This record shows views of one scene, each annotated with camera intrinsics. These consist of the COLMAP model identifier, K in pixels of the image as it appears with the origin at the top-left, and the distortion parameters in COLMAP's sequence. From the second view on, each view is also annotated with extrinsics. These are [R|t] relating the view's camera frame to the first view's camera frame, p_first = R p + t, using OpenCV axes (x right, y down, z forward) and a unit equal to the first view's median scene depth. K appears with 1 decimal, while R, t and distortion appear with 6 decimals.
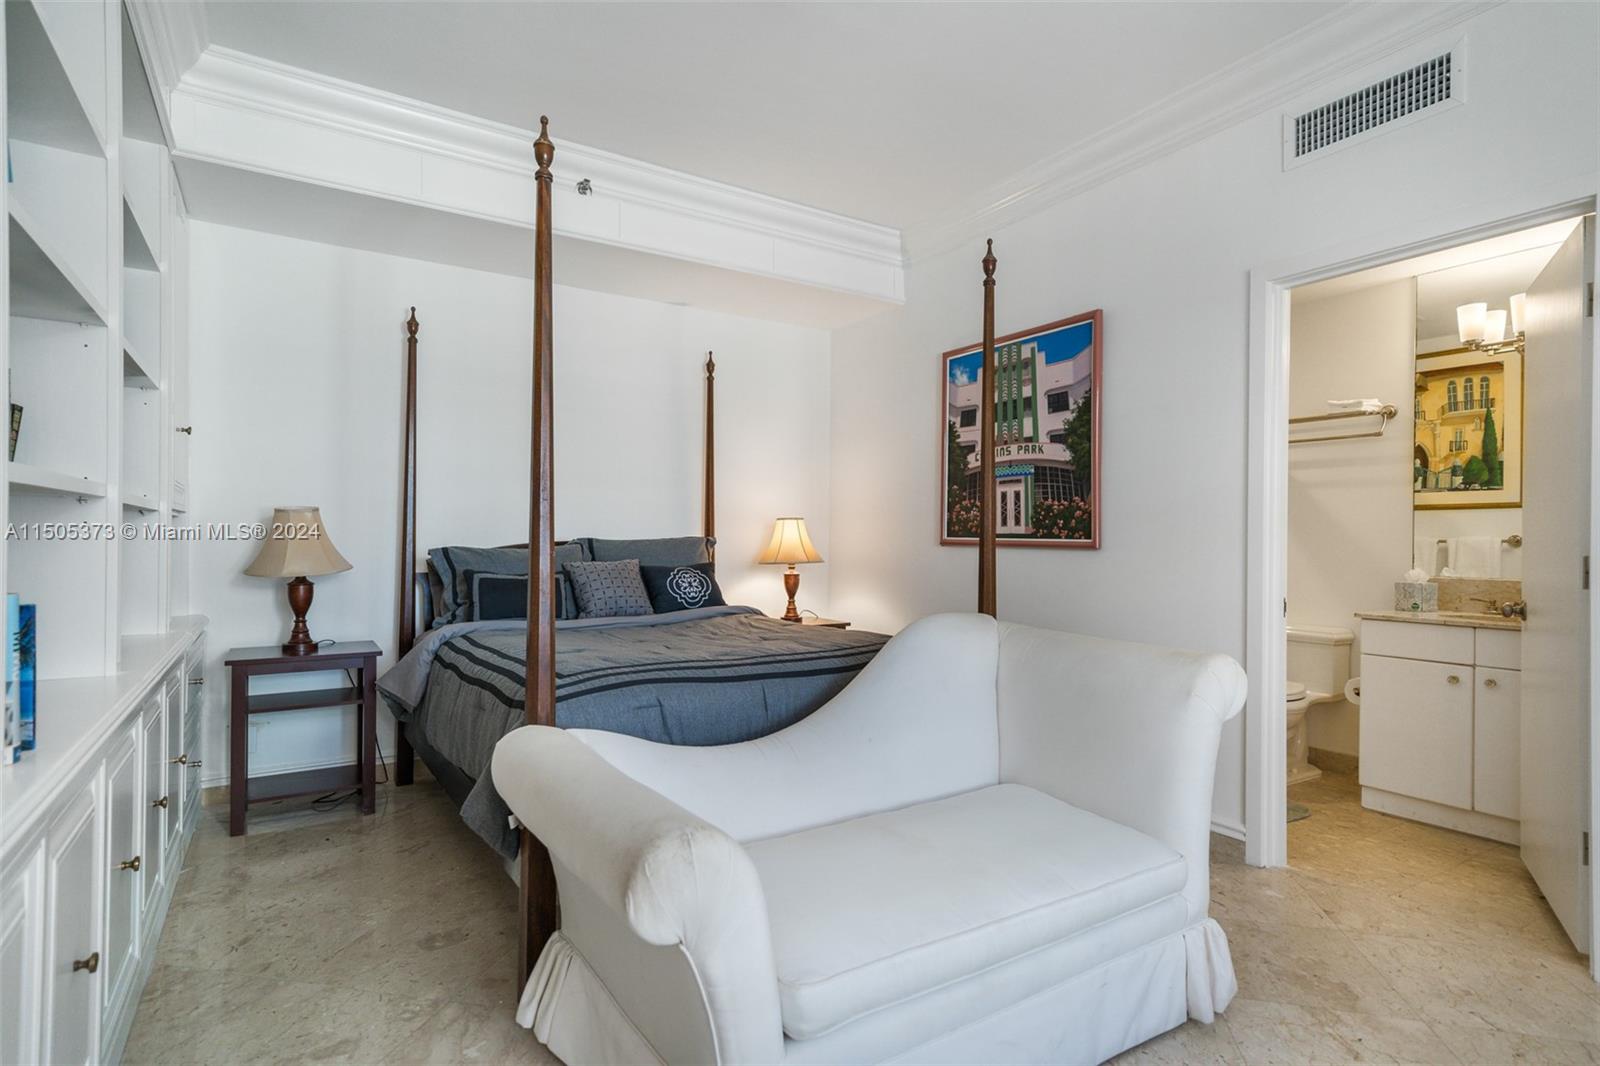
lens RADIAL K [[815.9, 0, 812.2], [0, 815.9, 544.8], [0, 0, 1]] dist [0.013202, 0.004617]
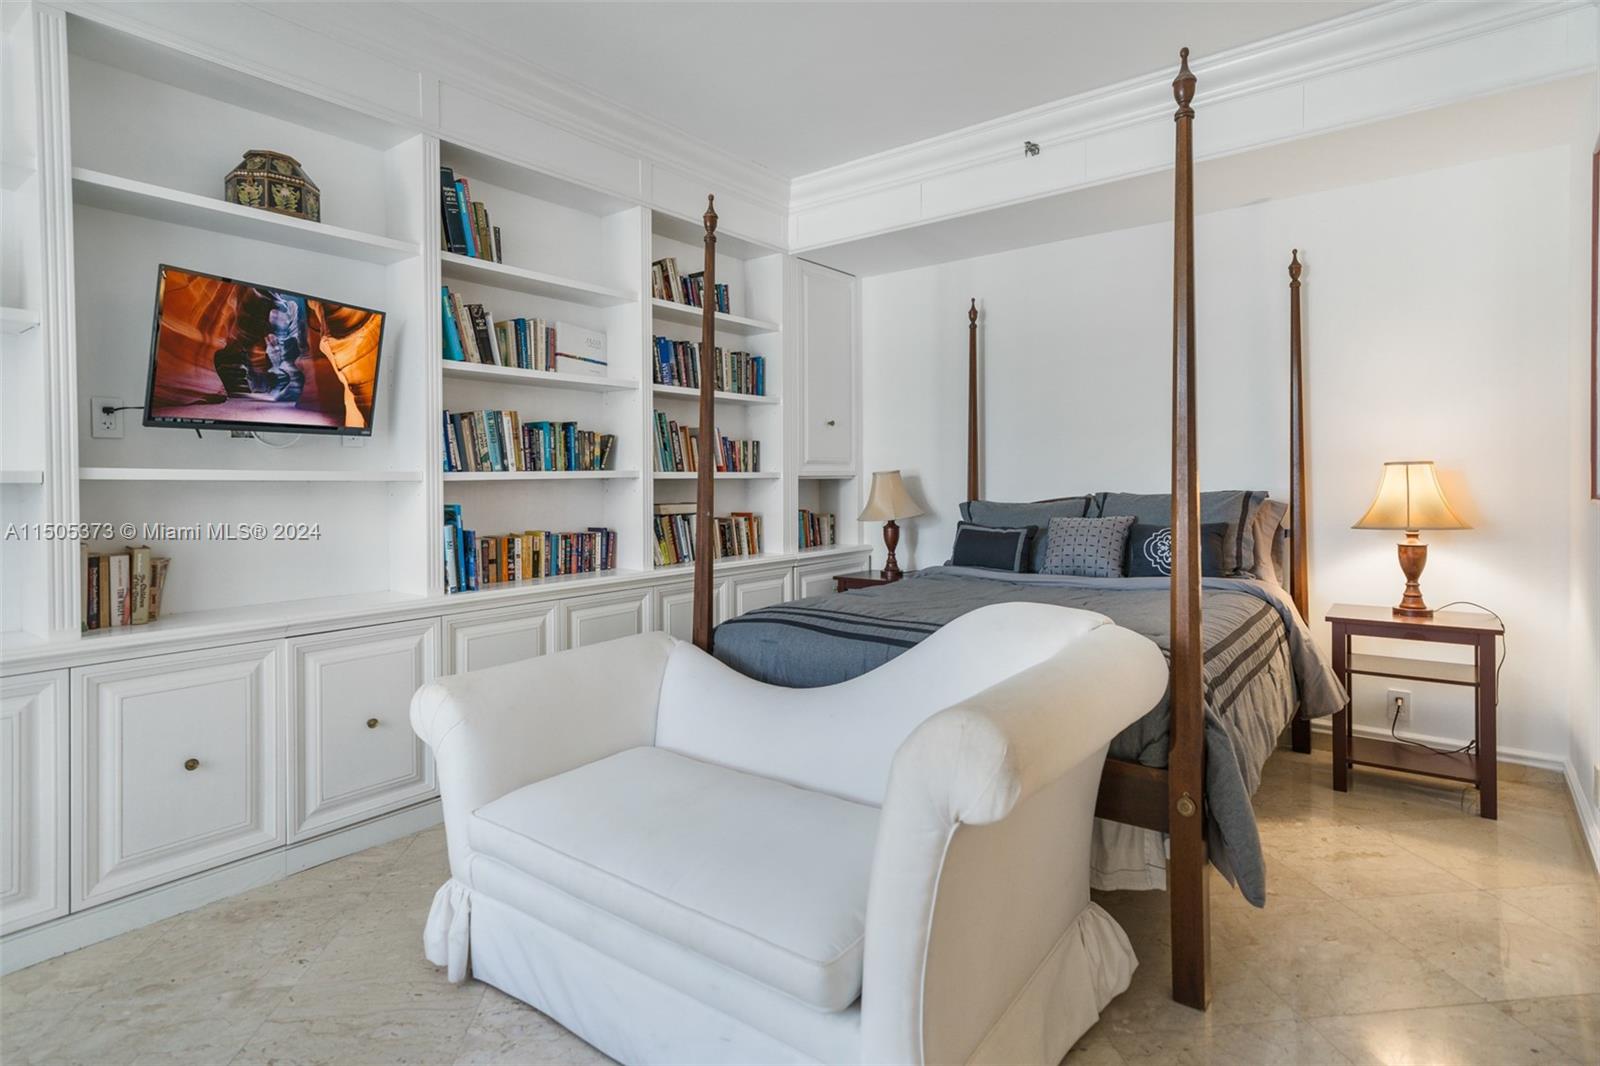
lens RADIAL K [[815.9, 0, 809.9], [0, 815.9, 483.0], [0, 0, 1]] dist [0.013202, 0.004617]
pose [[0.347415, -0.004919, -0.937699, 0.694220], [0.005276, 0.999981, -0.003291, -0.024761], [0.937697, -0.003803, 0.347434, 0.470692]]
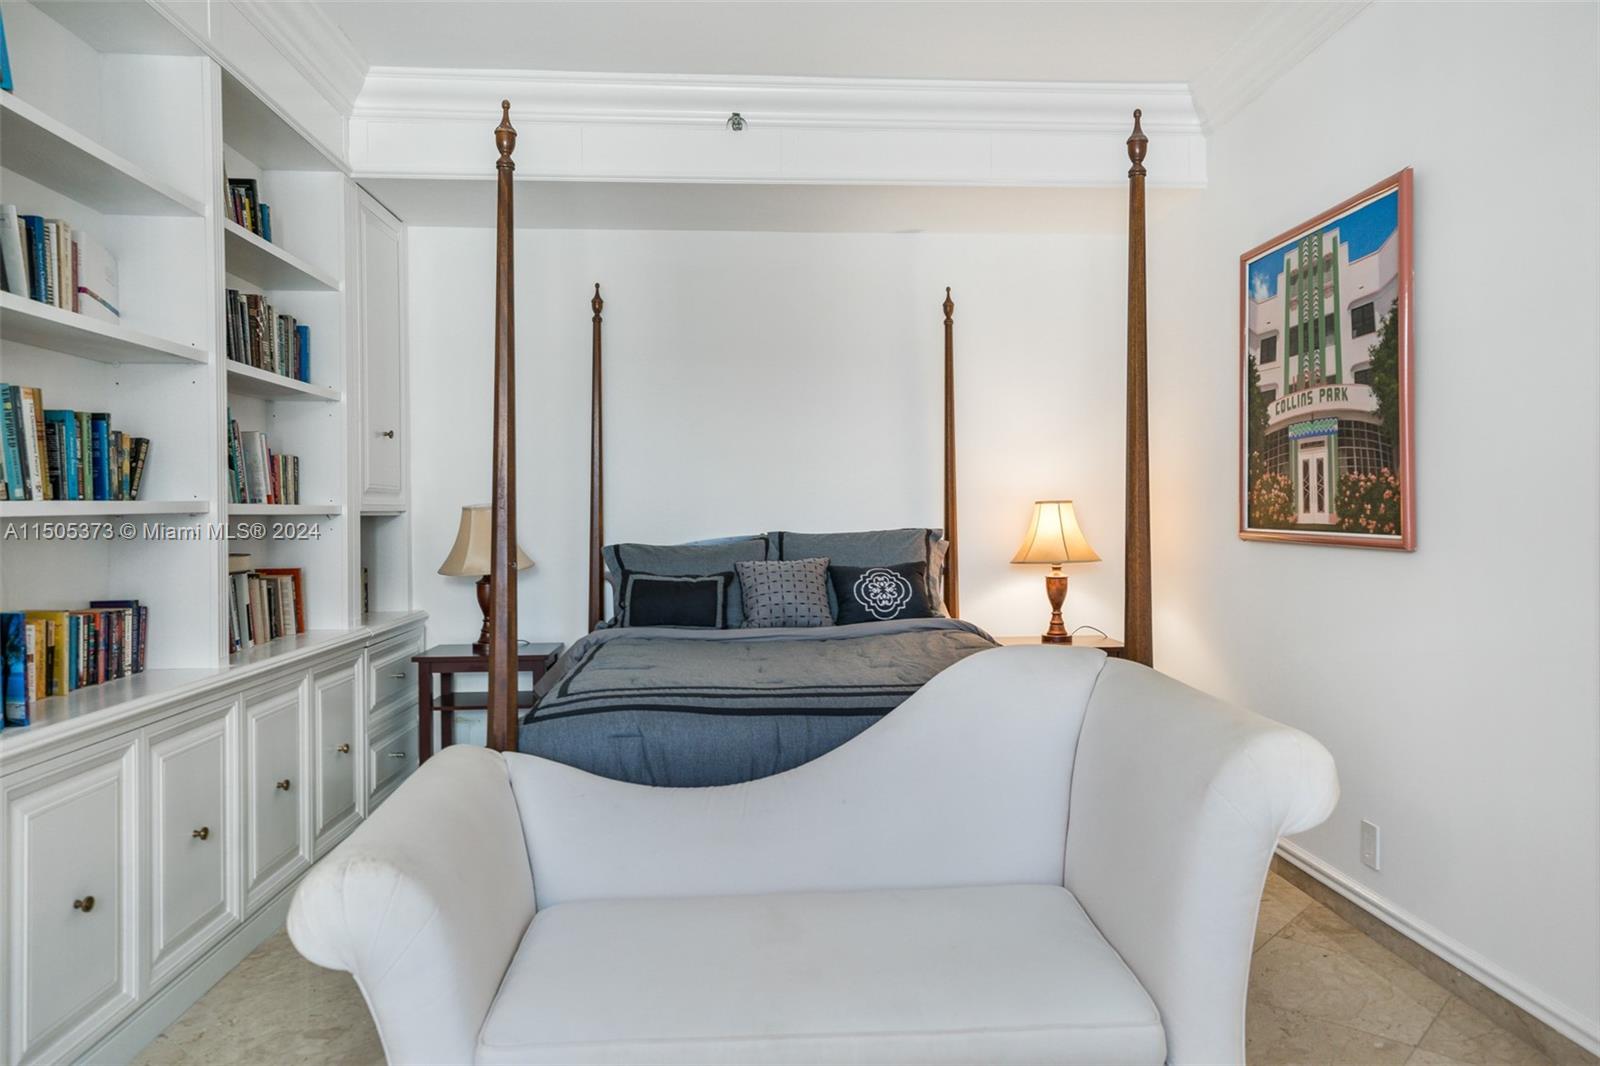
lens RADIAL K [[1095.8, 0, 809.1], [0, 1095.8, 533.6], [0, 0, 1]] dist [0.023097, 0.002921]
pose [[0.876548, -0.003656, -0.481300, 0.404854], [0.009442, 0.999909, 0.009599, -0.023573], [0.481222, -0.012959, 0.876503, 0.037317]]
